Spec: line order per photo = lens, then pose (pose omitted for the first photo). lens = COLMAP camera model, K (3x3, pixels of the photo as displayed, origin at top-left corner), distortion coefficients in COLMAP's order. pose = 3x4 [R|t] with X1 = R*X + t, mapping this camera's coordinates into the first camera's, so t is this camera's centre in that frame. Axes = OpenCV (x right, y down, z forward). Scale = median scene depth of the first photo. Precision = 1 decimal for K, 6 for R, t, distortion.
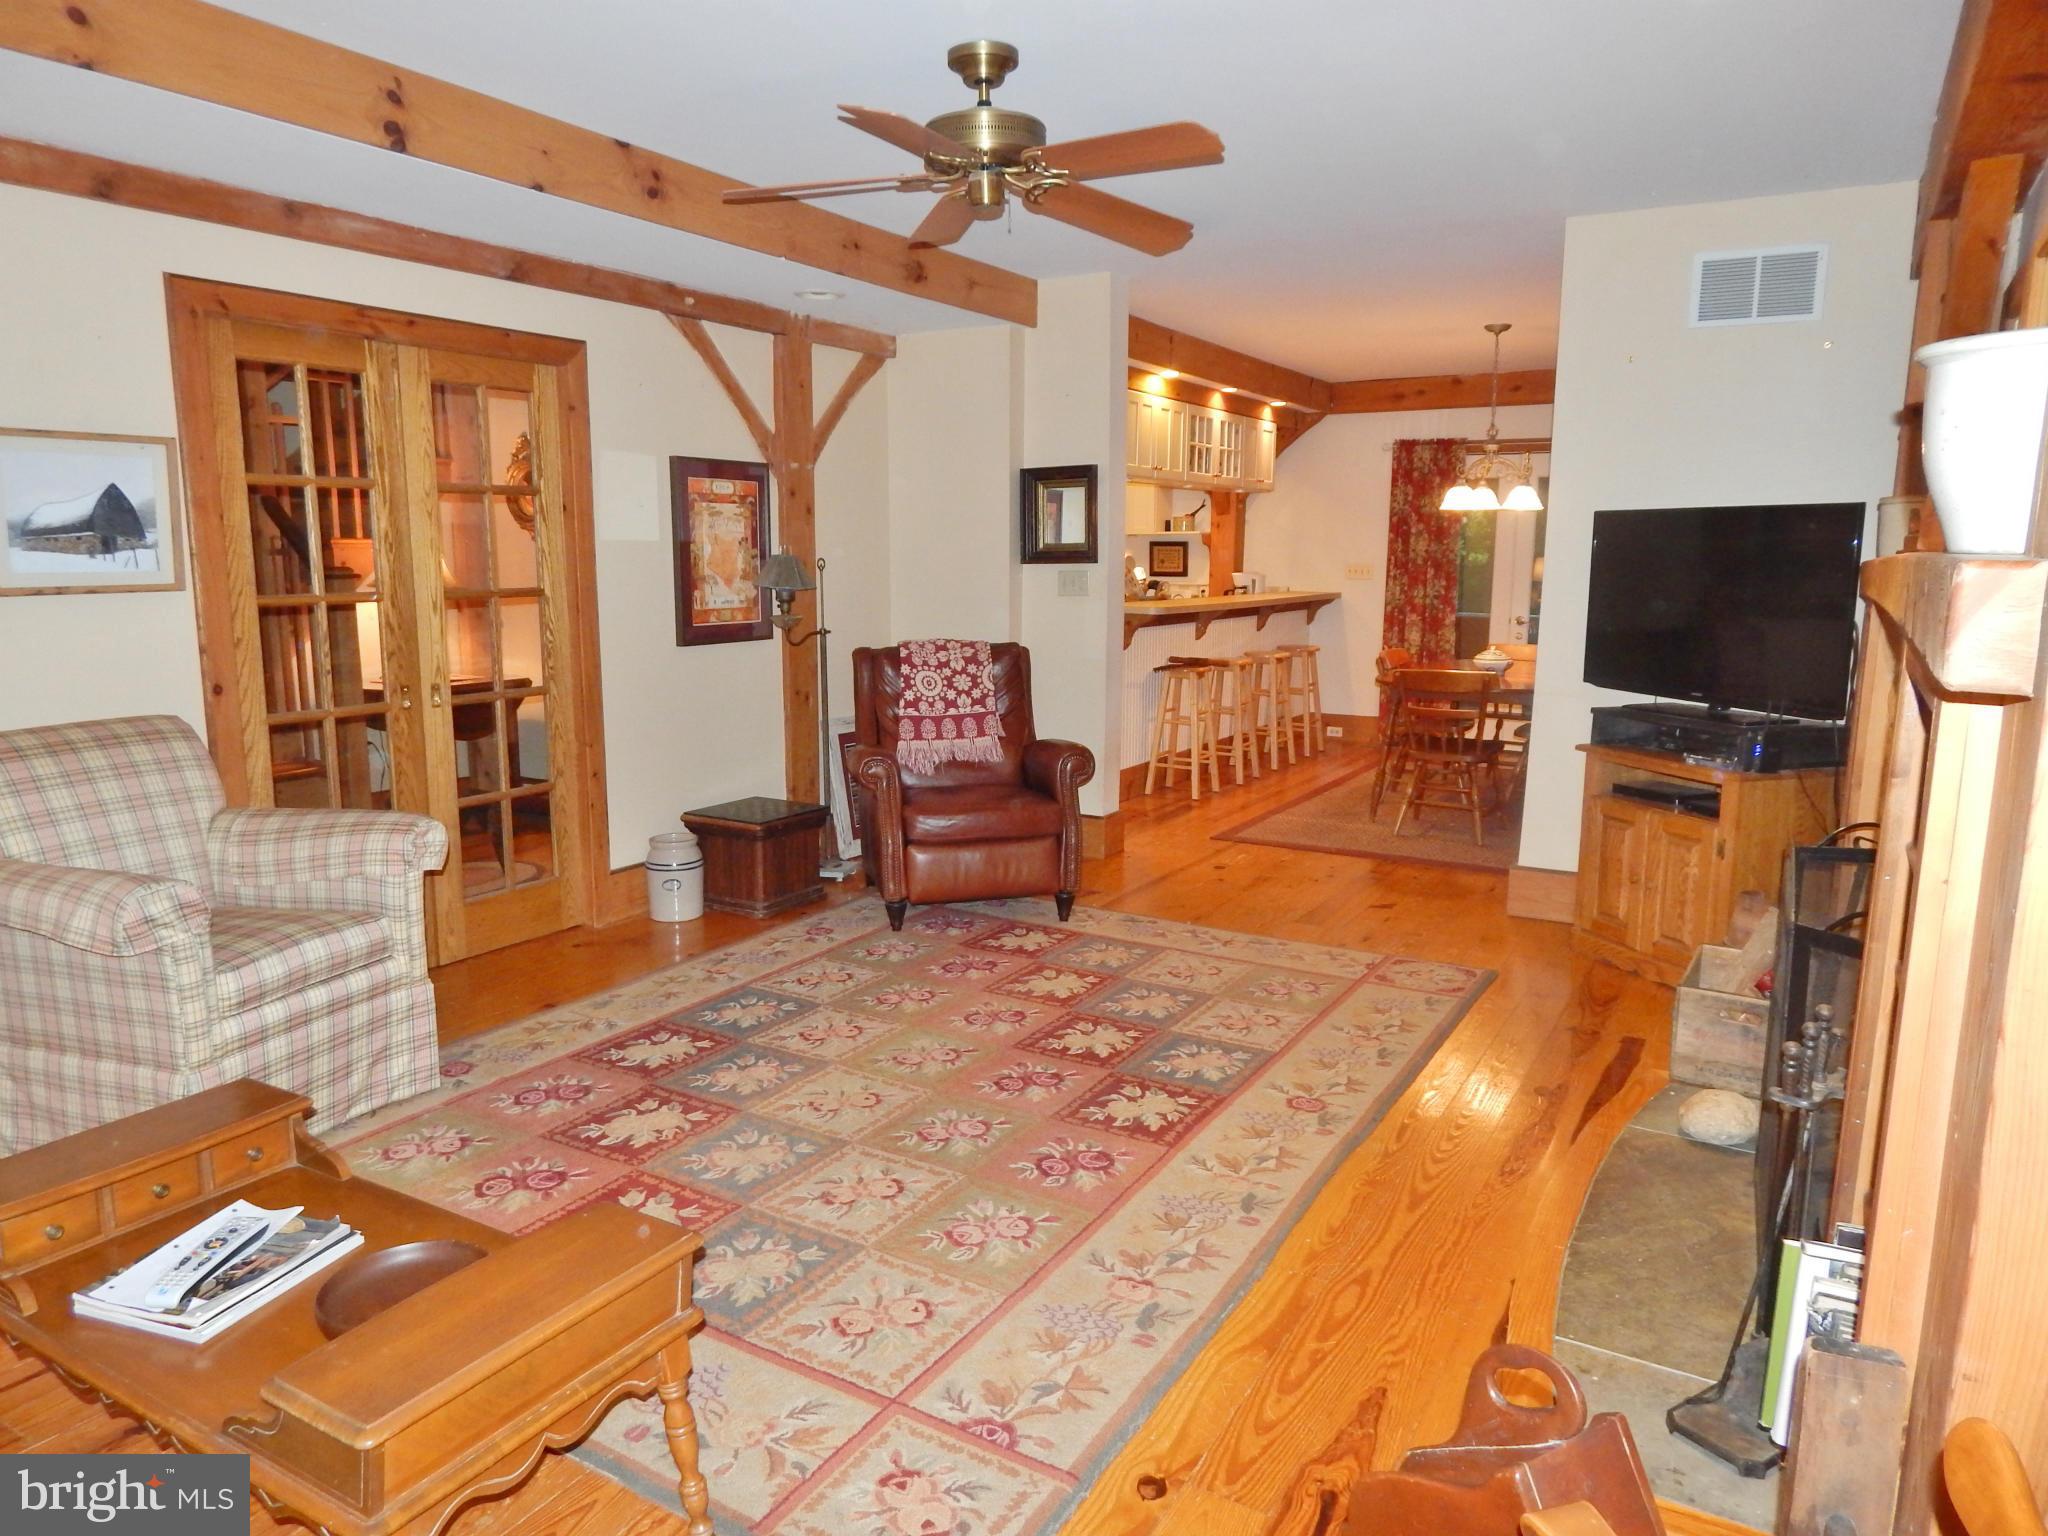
lens RADIAL K [[1350.7, 0, 1026.1], [0, 1350.7, 778.6], [0, 0, 1]] dist [0.002182, -0.003914]
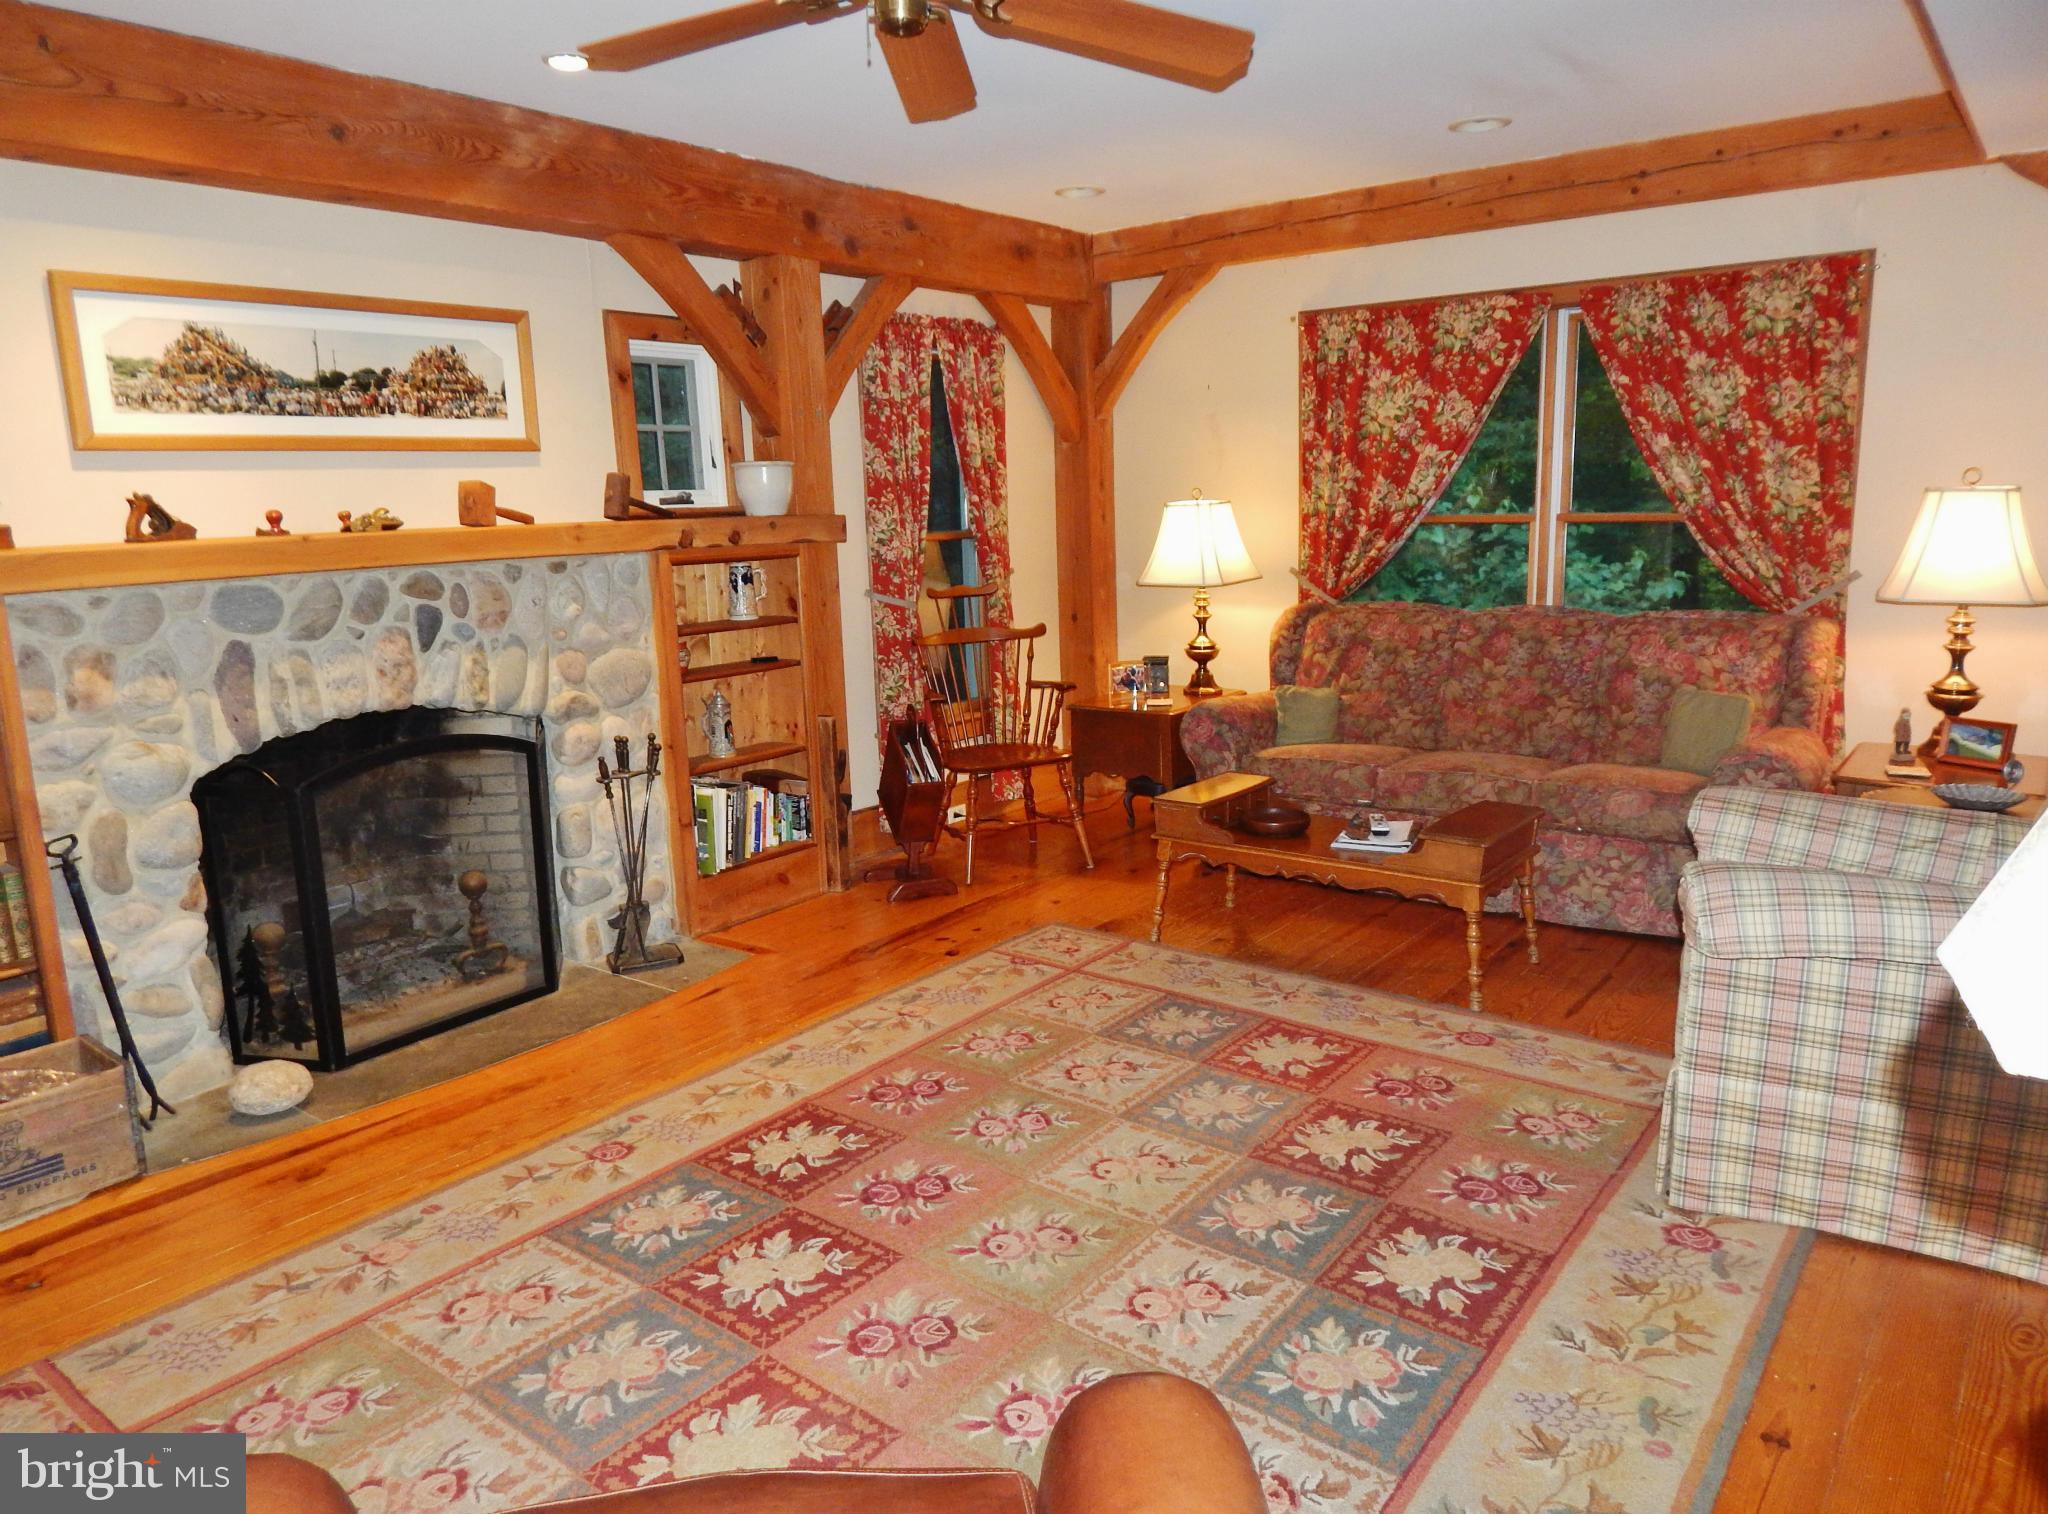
lens RADIAL K [[1377.0, 0, 1025.0], [0, 1377.0, 746.6], [0, 0, 1]] dist [0.004902, -0.004704]
pose [[-0.991575, -0.000290, 0.129535, -0.154244], [0.045140, 0.936541, 0.347639, -0.268097], [-0.121415, 0.350557, -0.928638, 1.481168]]
